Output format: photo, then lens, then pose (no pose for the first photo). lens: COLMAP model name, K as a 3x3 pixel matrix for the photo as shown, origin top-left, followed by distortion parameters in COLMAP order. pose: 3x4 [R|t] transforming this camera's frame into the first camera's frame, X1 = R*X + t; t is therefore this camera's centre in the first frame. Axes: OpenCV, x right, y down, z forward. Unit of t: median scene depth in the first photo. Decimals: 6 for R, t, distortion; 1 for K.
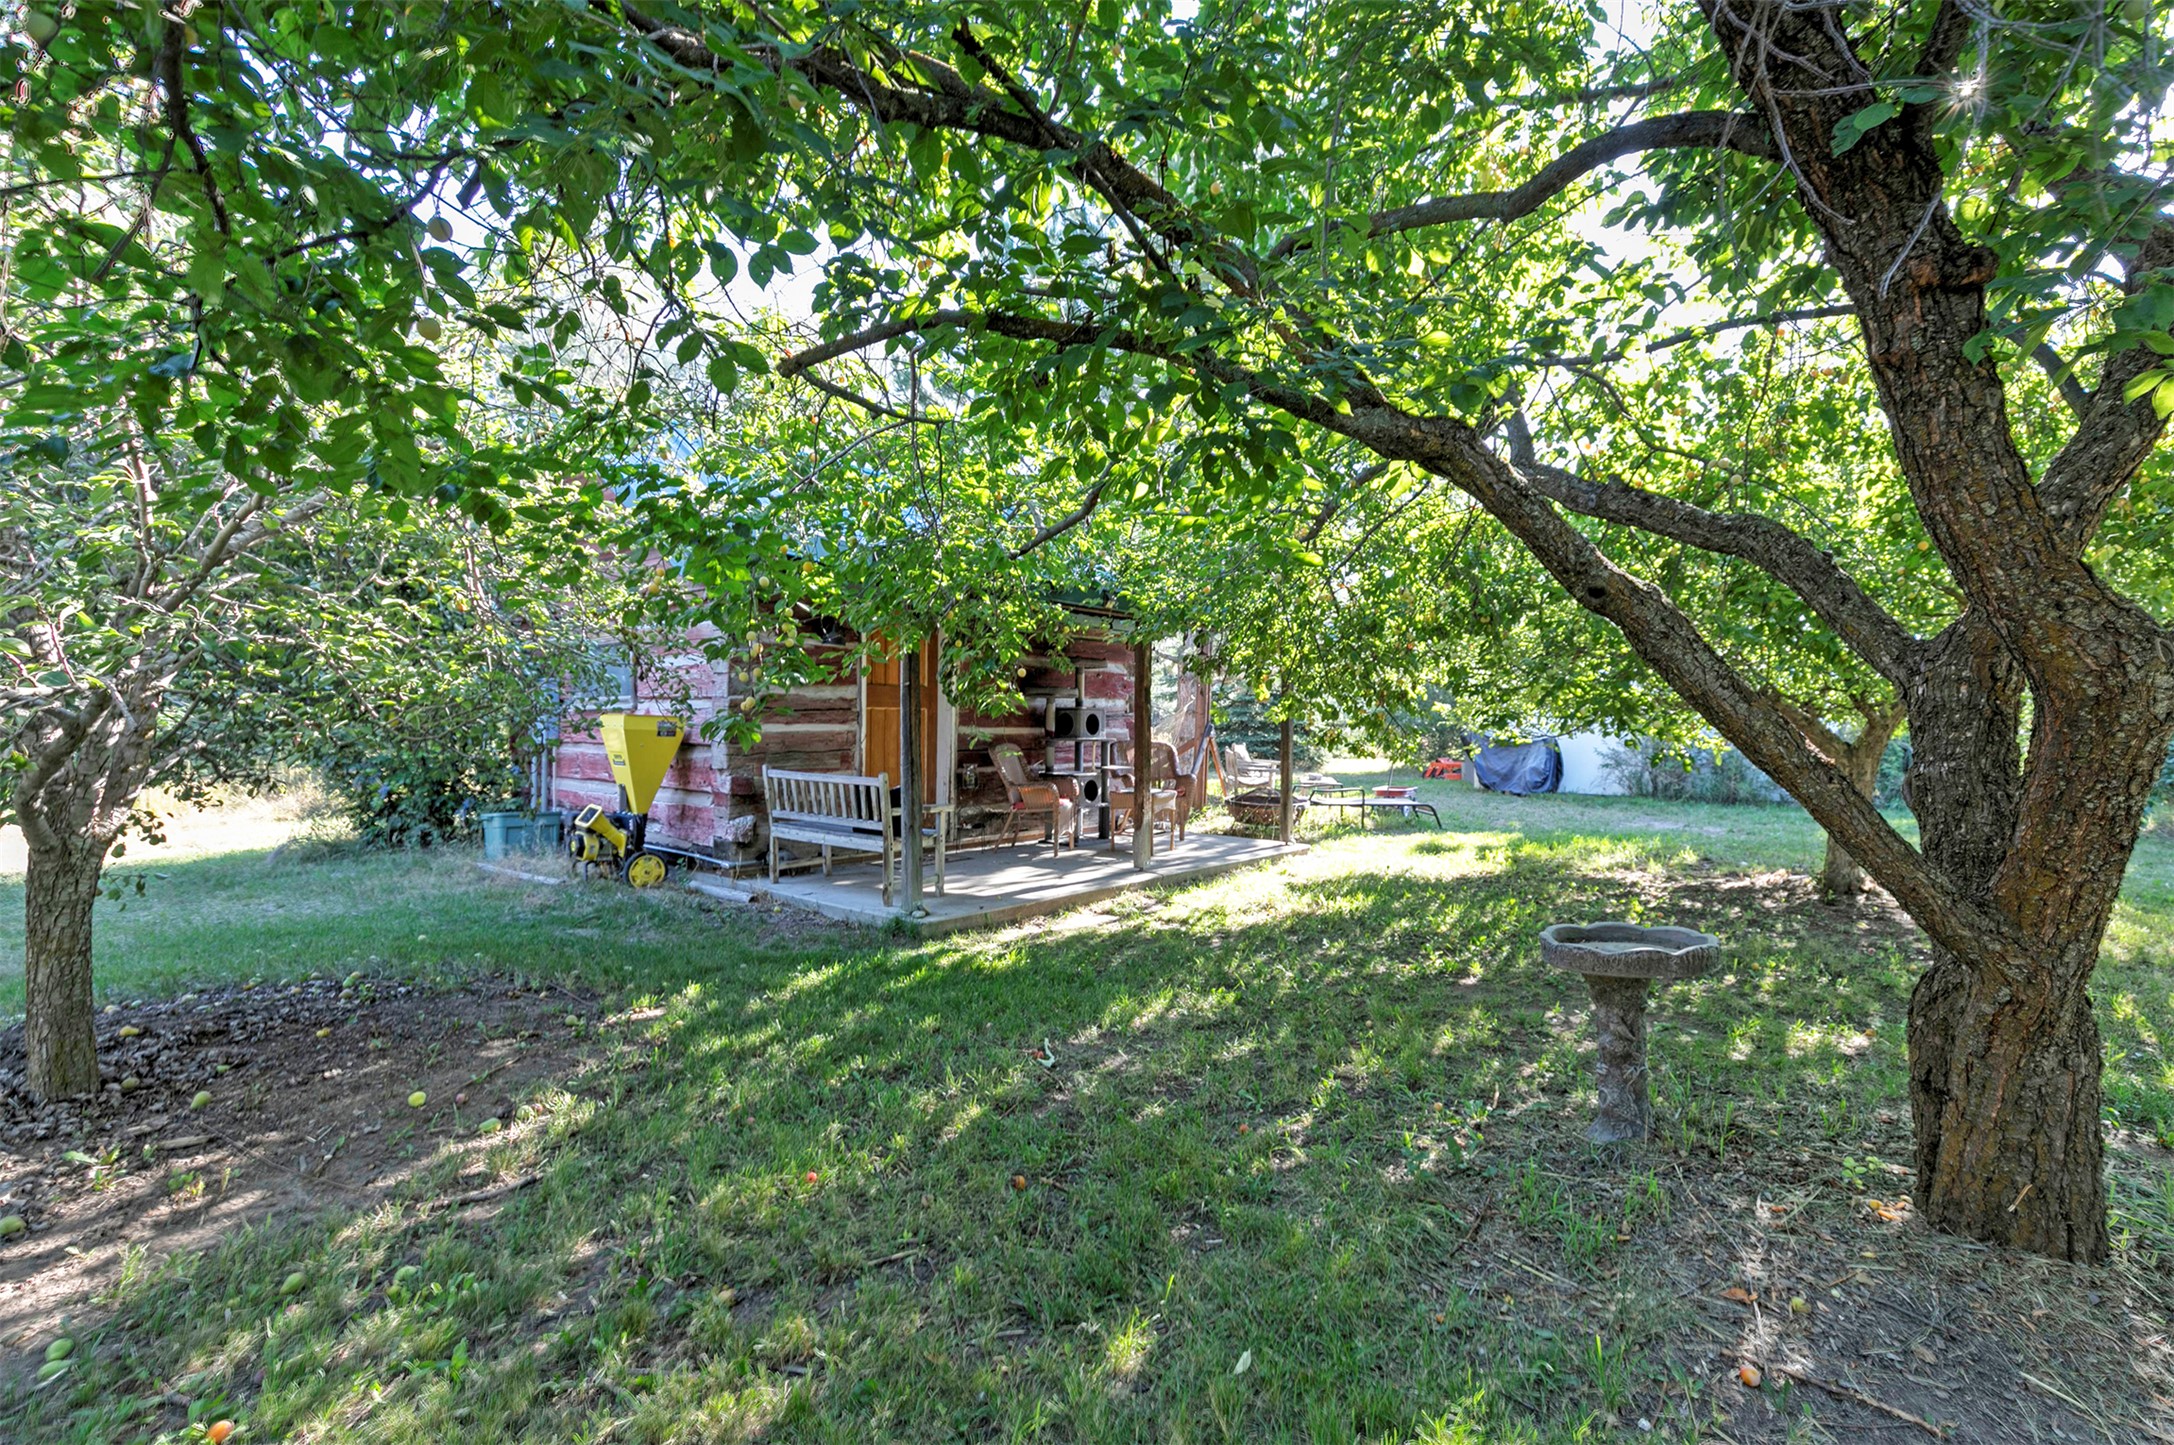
lens RADIAL K [[988.4, 0, 1089.4], [0, 988.4, 719.1], [0, 0, 1]] dist [0.001640, 0.000025]
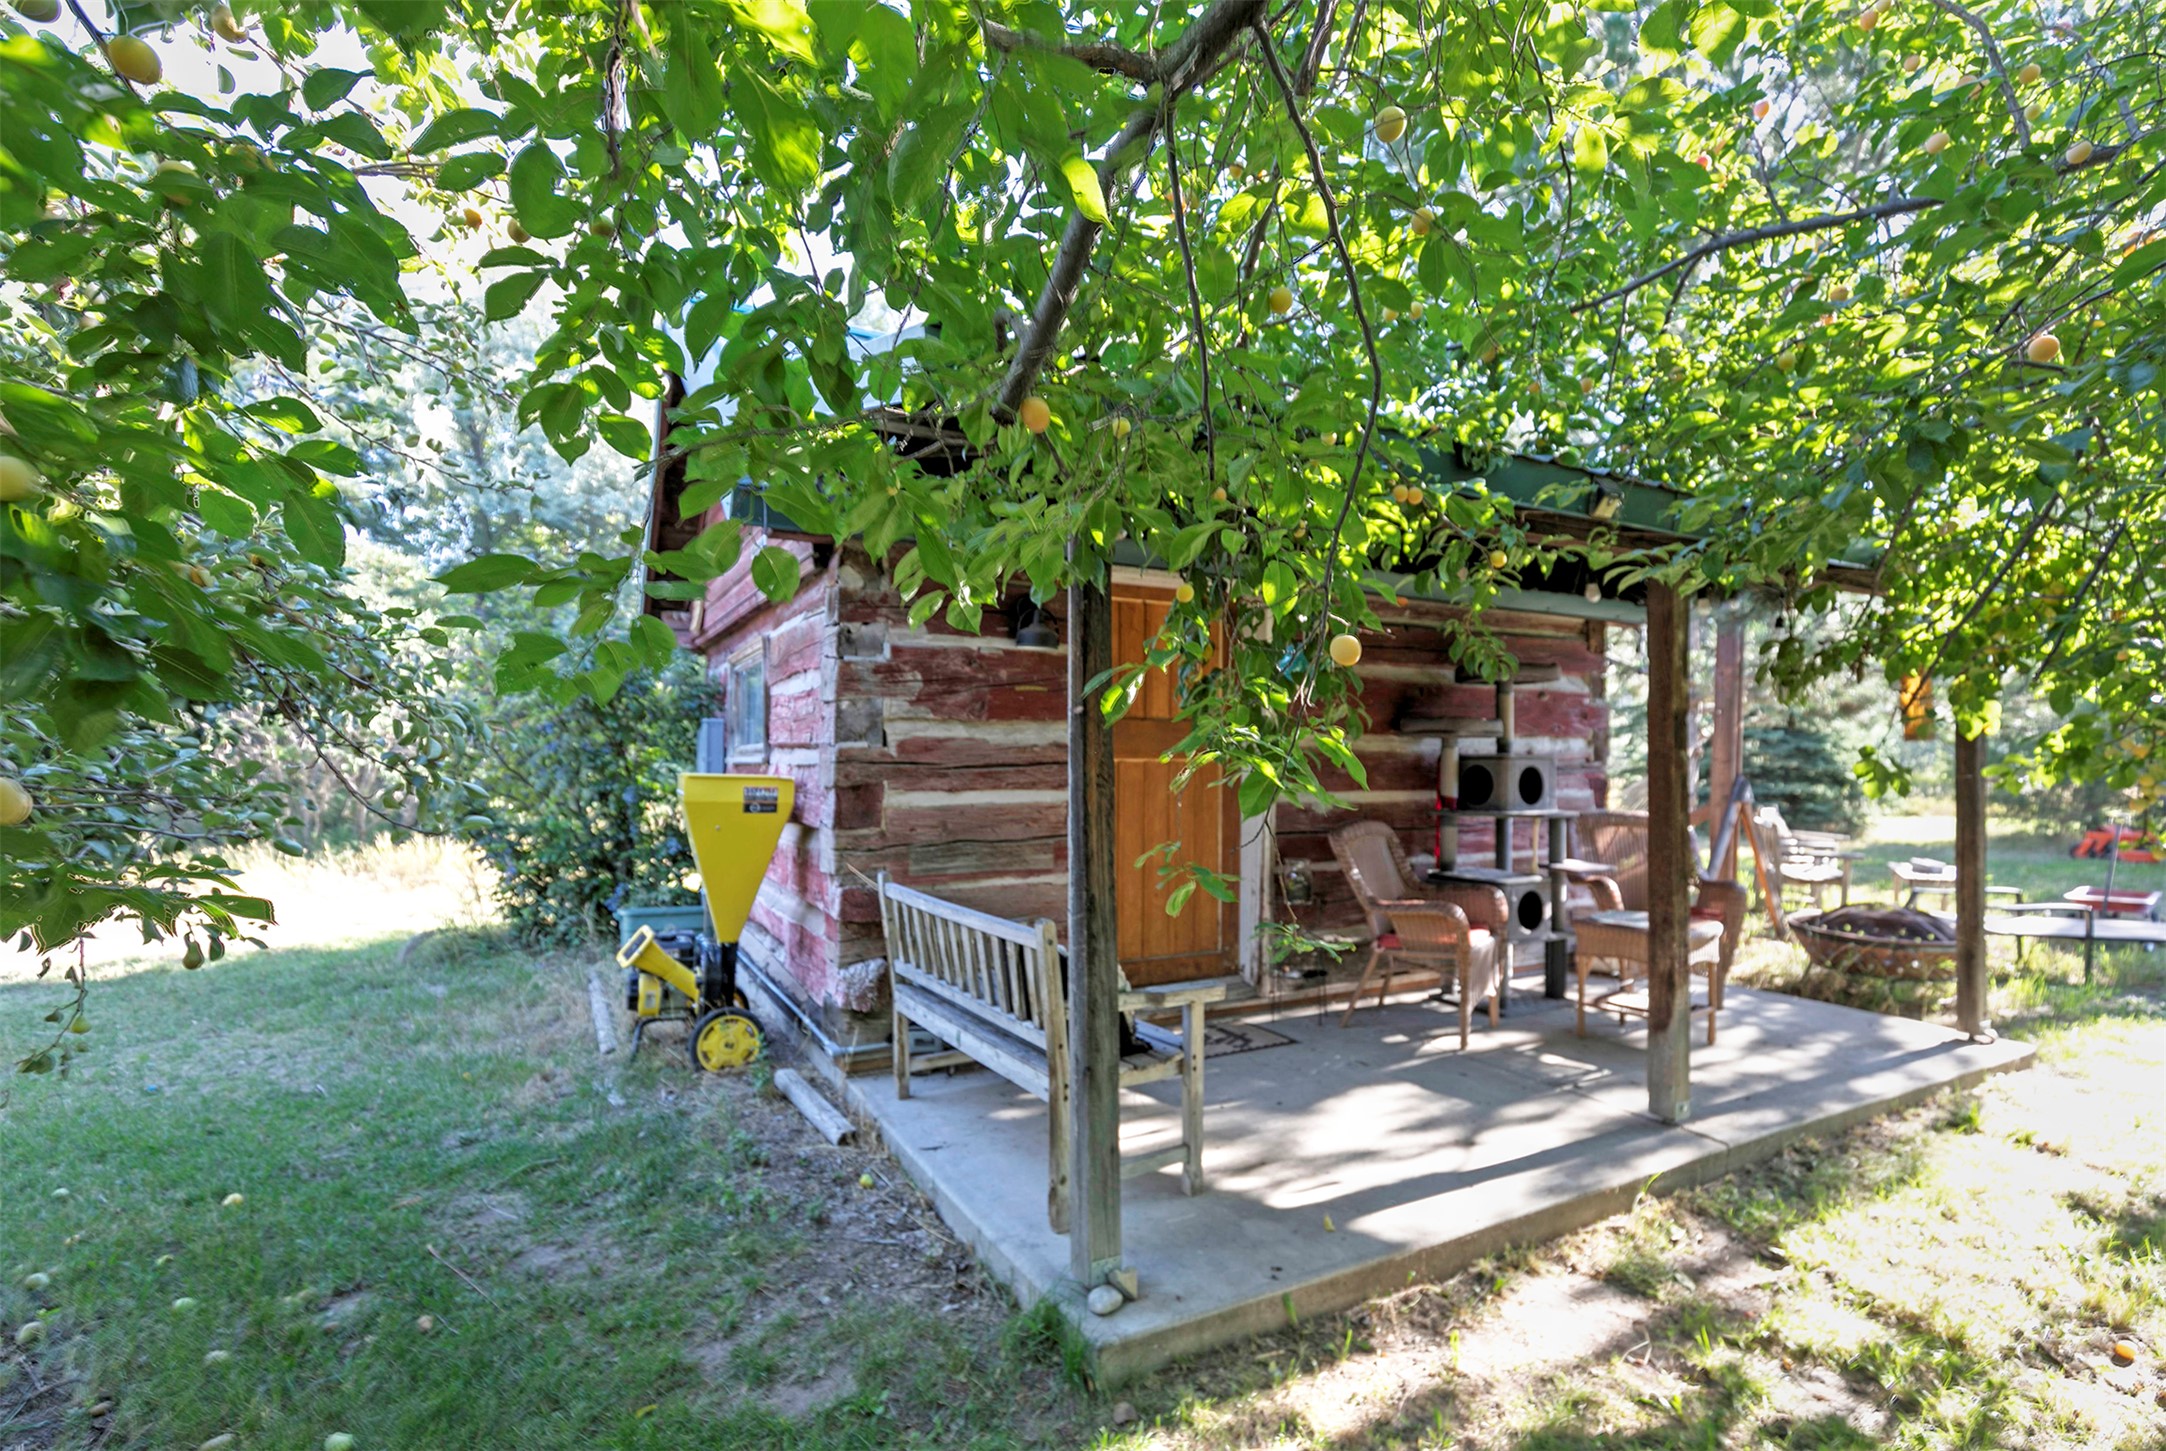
lens RADIAL K [[1062.6, 0, 1088.3], [0, 1062.6, 741.6], [0, 0, 1]] dist [0.003466, -0.000209]
pose [[0.933871, -0.008951, -0.357498, -0.015384], [0.003991, 0.999885, -0.014610, -0.011815], [0.357588, 0.012217, 0.933800, 0.387001]]
